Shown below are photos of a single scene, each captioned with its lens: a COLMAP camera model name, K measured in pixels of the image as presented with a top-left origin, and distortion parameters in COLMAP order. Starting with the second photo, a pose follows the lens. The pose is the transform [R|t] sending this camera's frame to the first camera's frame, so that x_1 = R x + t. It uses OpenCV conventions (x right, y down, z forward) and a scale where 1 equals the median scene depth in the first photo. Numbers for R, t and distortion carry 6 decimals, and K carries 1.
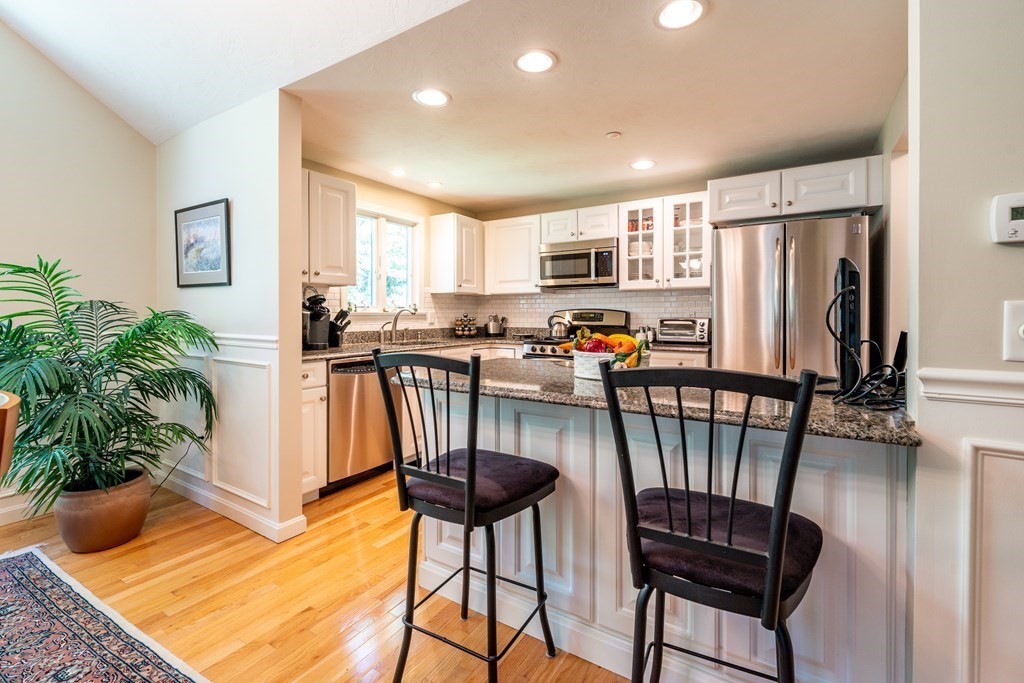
lens RADIAL K [[446.8, 0, 537.7], [0, 446.8, 314.0], [0, 0, 1]] dist [-0.000460, -0.000083]
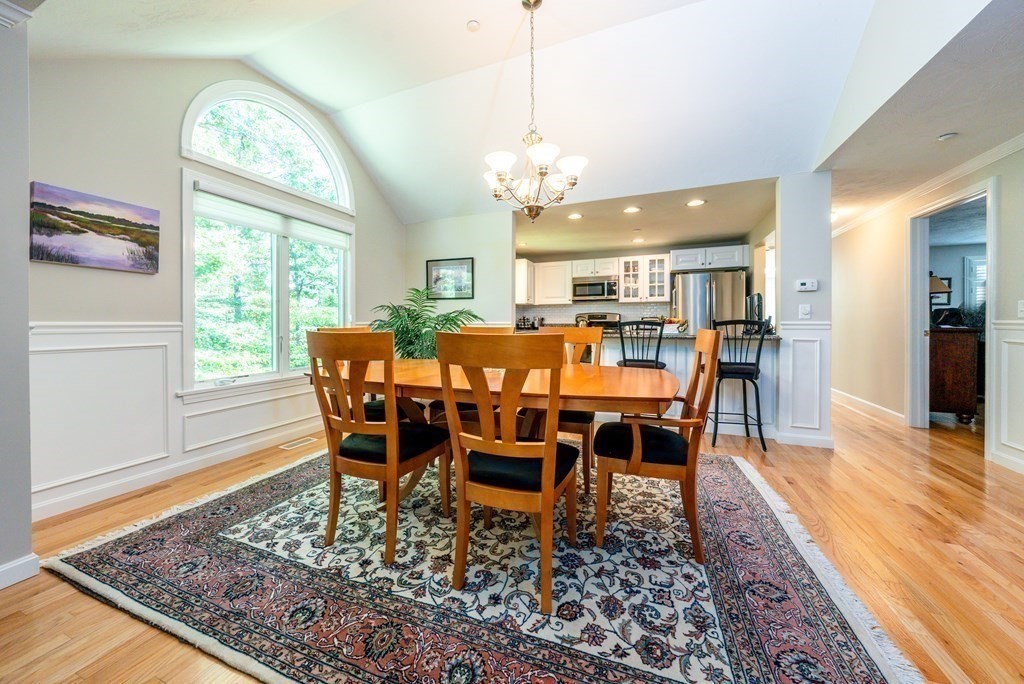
lens RADIAL K [[363.0, 0, 509.2], [0, 363.0, 323.2], [0, 0, 1]] dist [0.000402, 0.000016]
pose [[0.988139, -0.002177, 0.153549, -0.534100], [0.002144, 0.999998, 0.000385, 0.034079], [-0.153549, -0.000051, 0.988141, -0.479055]]
